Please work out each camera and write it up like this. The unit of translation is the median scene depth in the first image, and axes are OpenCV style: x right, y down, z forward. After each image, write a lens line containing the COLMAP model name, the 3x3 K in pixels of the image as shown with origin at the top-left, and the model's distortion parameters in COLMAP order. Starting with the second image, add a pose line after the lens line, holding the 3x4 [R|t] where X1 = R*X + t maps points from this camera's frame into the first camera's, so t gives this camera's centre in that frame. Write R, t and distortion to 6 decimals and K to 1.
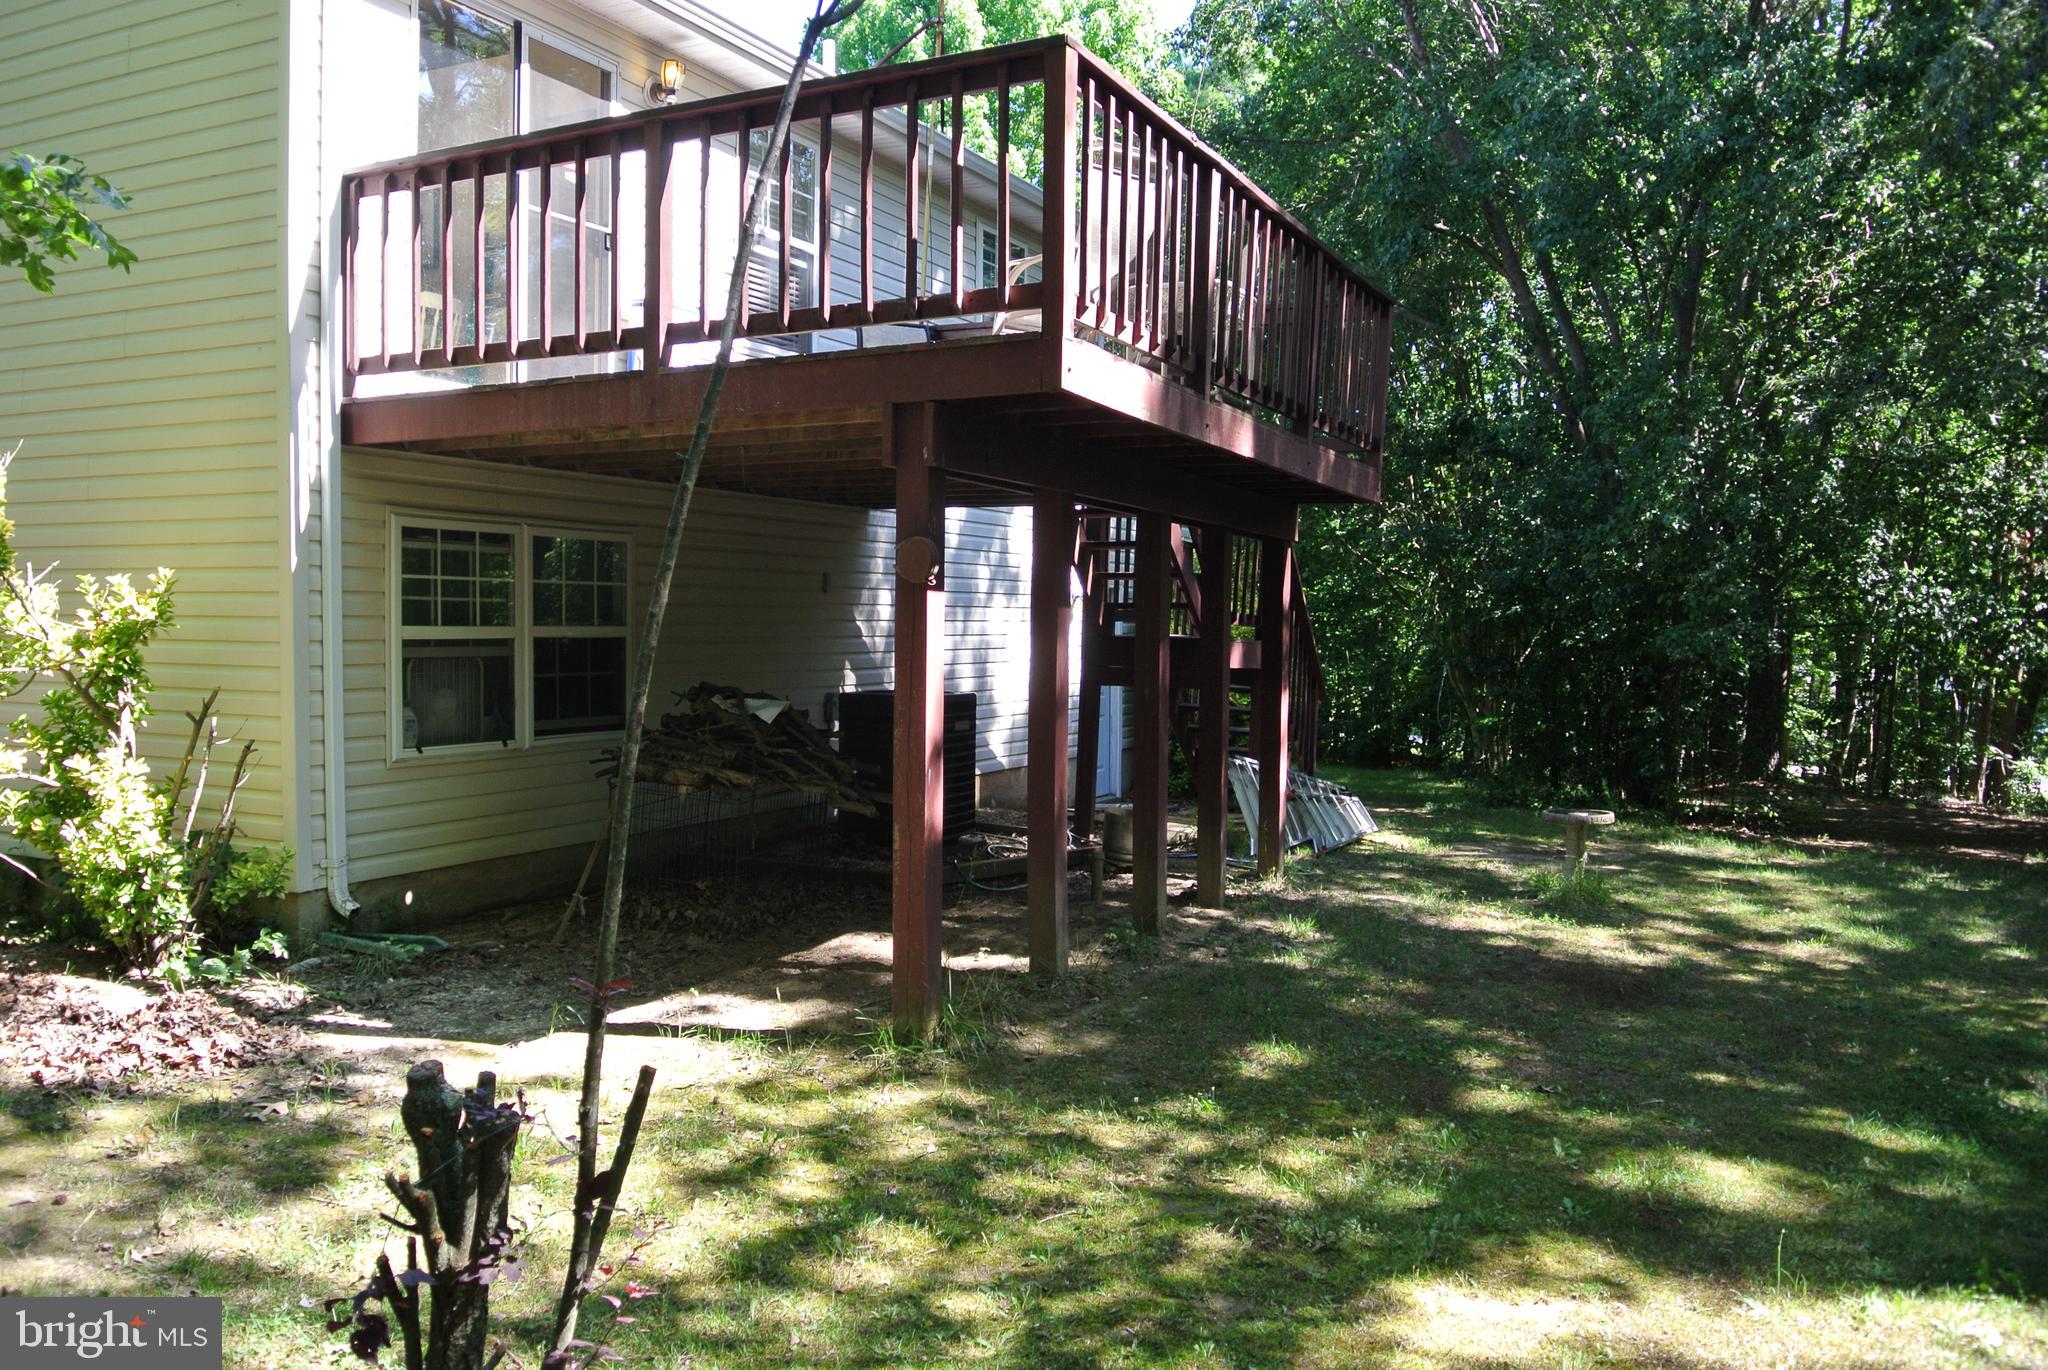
lens RADIAL K [[1584.8, 0, 1008.3], [0, 1584.8, 696.1], [0, 0, 1]] dist [-0.006631, -0.002497]
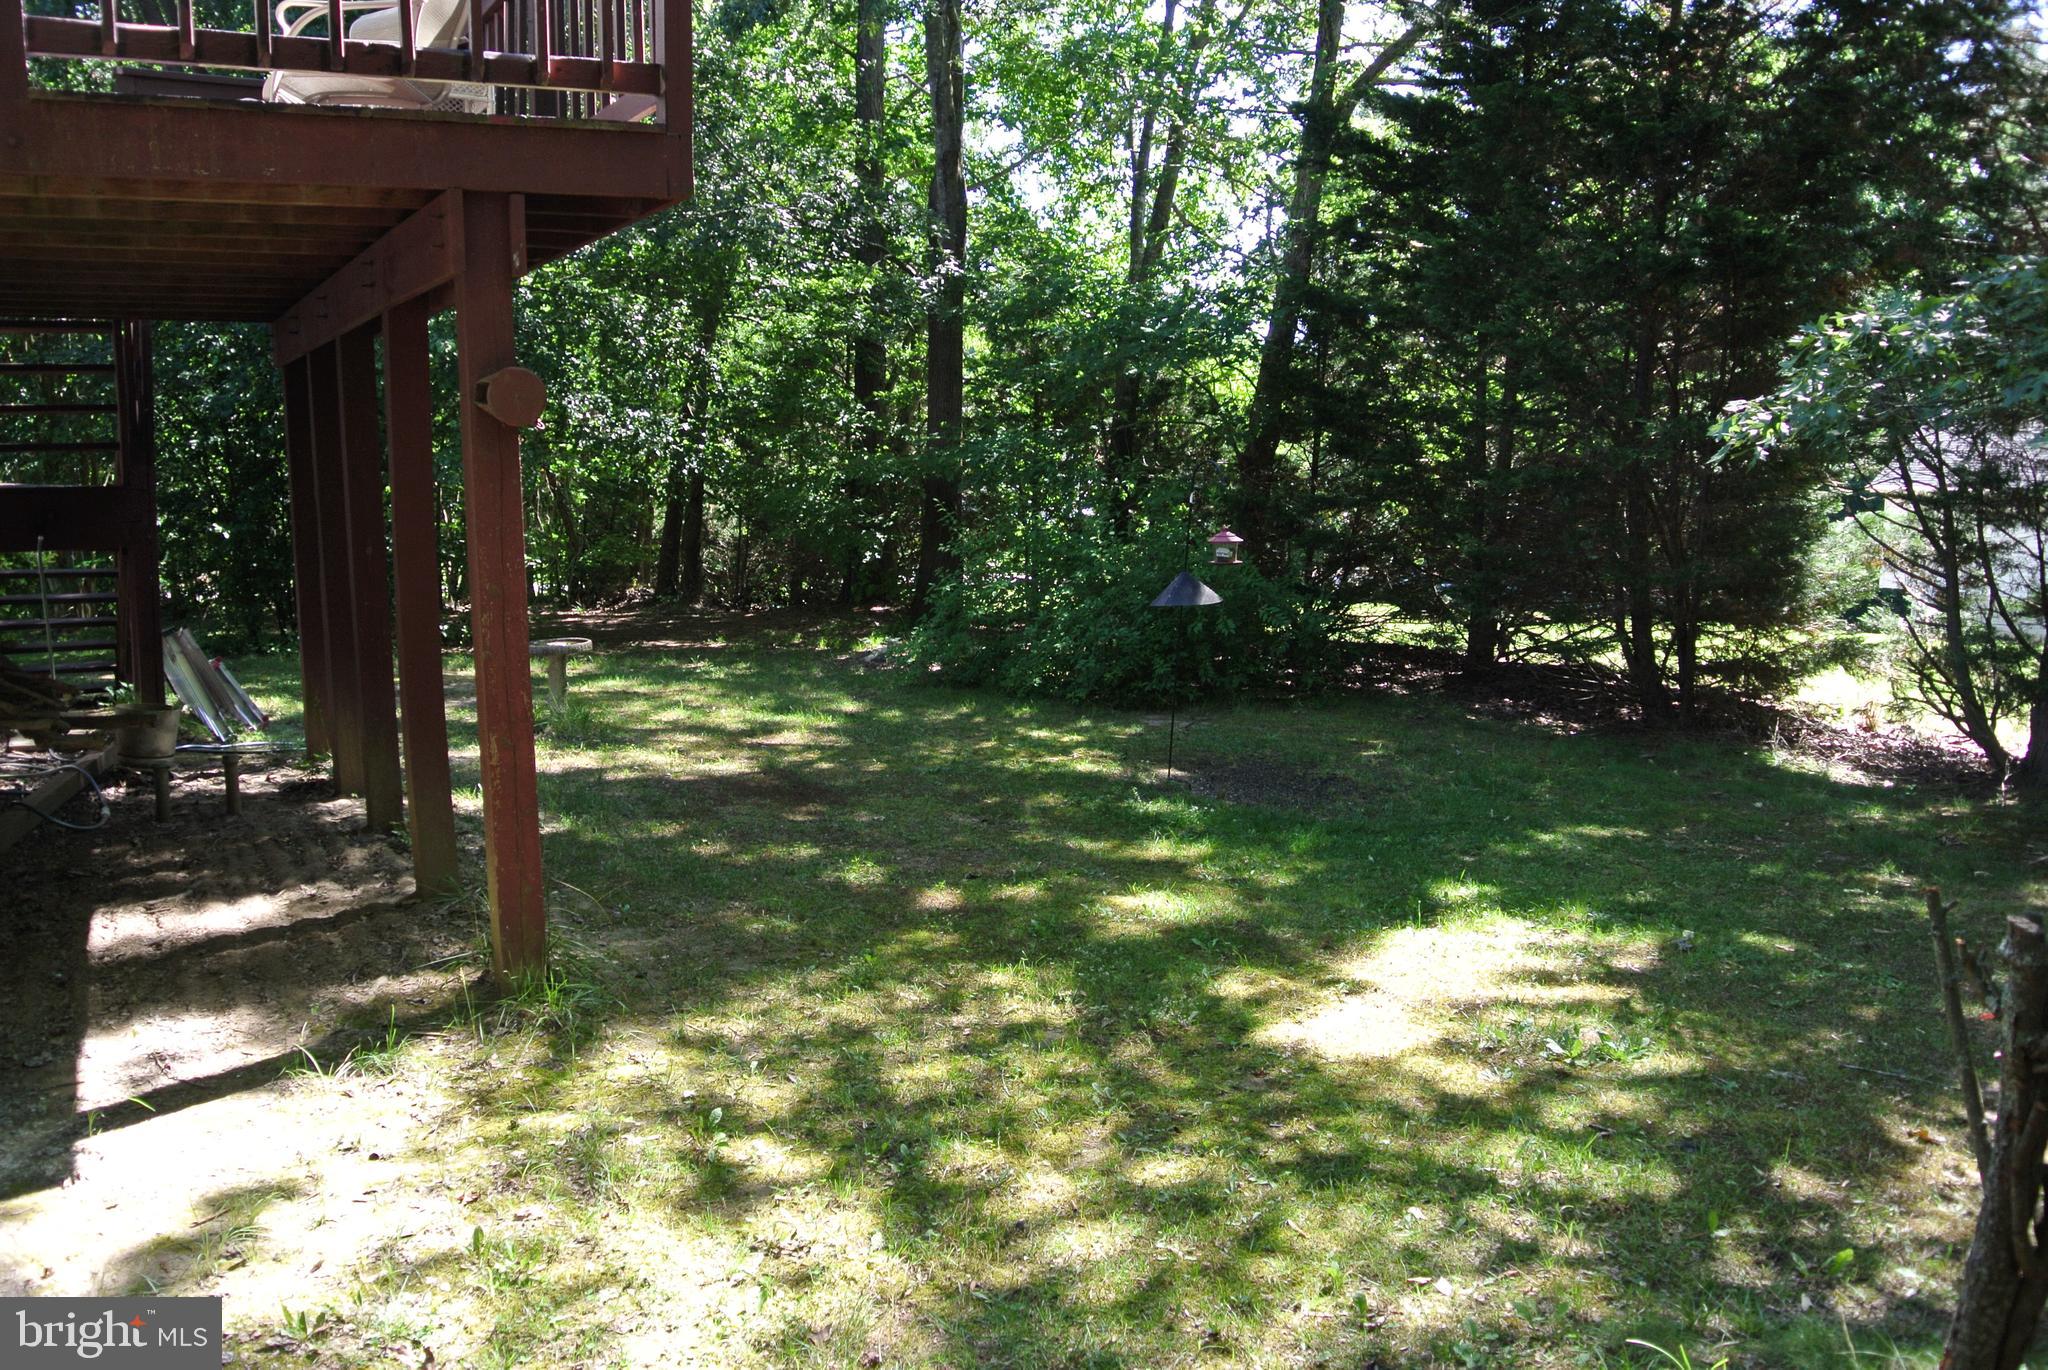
lens RADIAL K [[1584.8, 0, 1012.5], [0, 1584.8, 670.4], [0, 0, 1]] dist [-0.006631, -0.002497]
pose [[0.578172, -0.125380, 0.806224, -0.660040], [0.049801, 0.991703, 0.118511, -0.038847], [-0.814394, -0.028369, 0.579619, 0.398555]]
